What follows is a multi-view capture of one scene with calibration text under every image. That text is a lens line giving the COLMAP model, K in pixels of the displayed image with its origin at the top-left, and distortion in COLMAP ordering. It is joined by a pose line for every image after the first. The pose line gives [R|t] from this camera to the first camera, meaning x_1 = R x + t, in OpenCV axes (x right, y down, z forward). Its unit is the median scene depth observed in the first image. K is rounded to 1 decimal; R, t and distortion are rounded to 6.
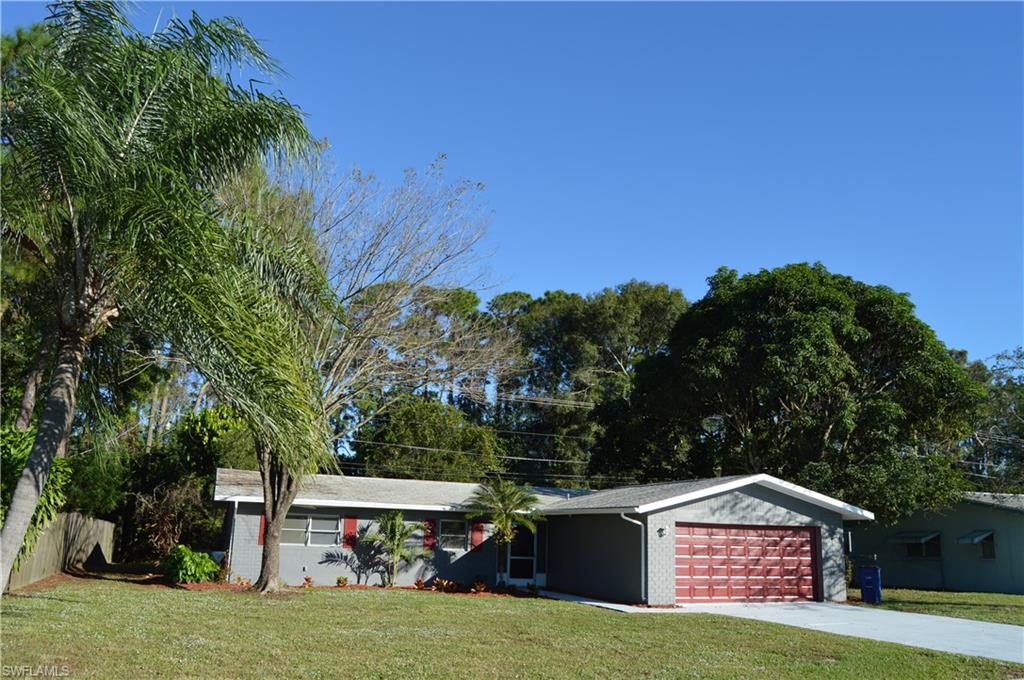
lens RADIAL K [[808.7, 0, 536.0], [0, 808.7, 342.4], [0, 0, 1]] dist [-0.073485, 0.002132]
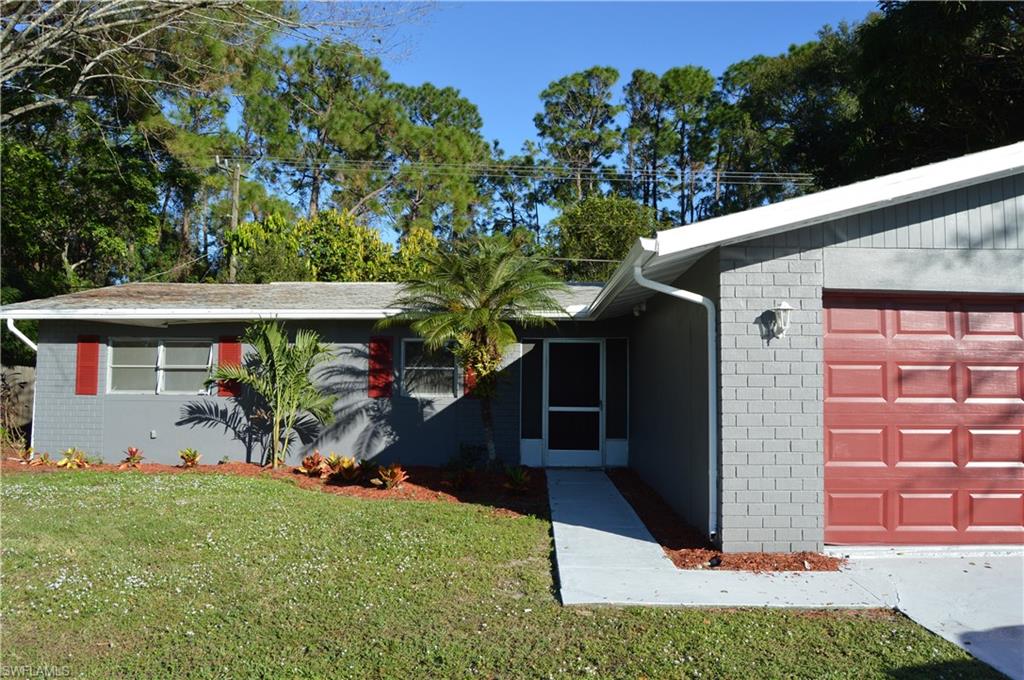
lens RADIAL K [[808.7, 0, 536.0], [0, 808.7, 342.4], [0, 0, 1]] dist [-0.073485, 0.002132]
pose [[0.921267, -0.043451, -0.386495, 0.166615], [0.111110, 0.981729, 0.154477, 0.161031], [0.372721, -0.185258, 0.909262, 0.594215]]
